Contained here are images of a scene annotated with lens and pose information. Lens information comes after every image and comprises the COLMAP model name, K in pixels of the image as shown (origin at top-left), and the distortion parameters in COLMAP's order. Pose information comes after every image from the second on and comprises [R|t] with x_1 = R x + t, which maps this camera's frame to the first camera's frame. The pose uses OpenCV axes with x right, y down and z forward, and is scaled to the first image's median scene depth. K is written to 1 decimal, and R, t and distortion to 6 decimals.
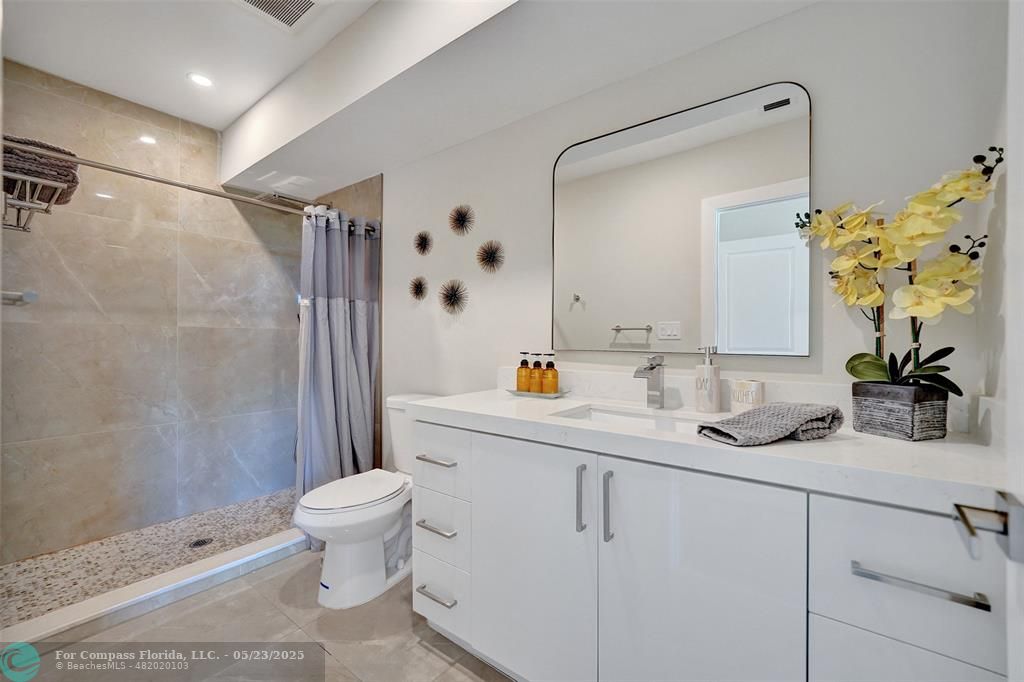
lens RADIAL K [[417.3, 0, 515.5], [0, 417.3, 339.4], [0, 0, 1]] dist [-0.003914, 0.001445]
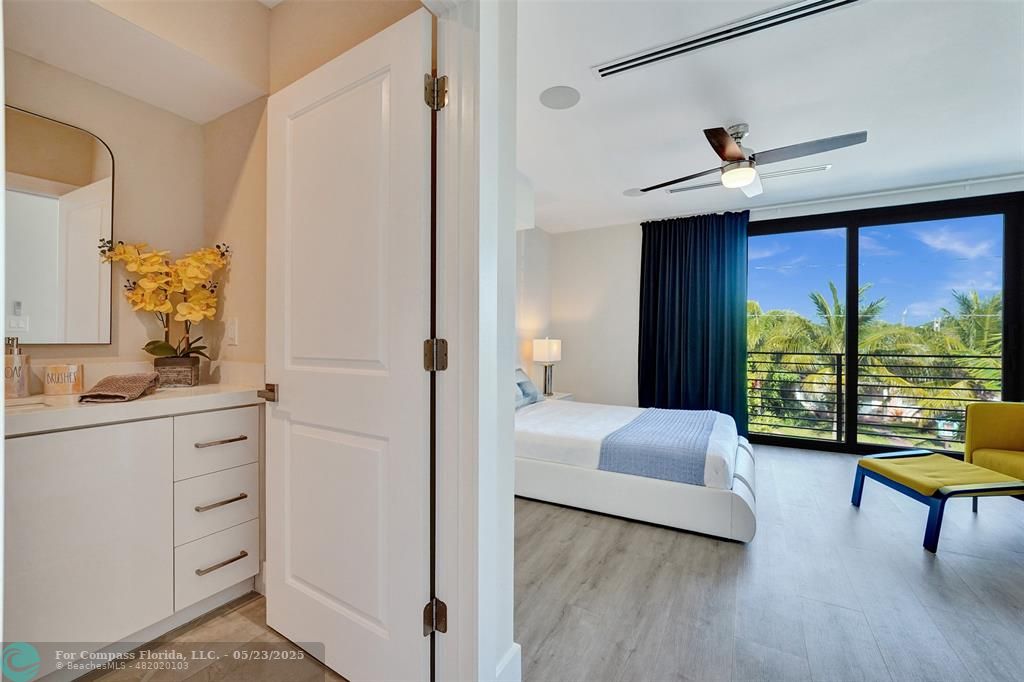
lens RADIAL K [[417.3, 0, 512.4], [0, 417.3, 340.5], [0, 0, 1]] dist [-0.003914, 0.001445]
pose [[-0.123850, -0.009392, 0.992256, -1.033836], [-0.005144, 0.999948, 0.008823, 0.011991], [-0.992288, -0.004012, -0.123892, -0.192773]]
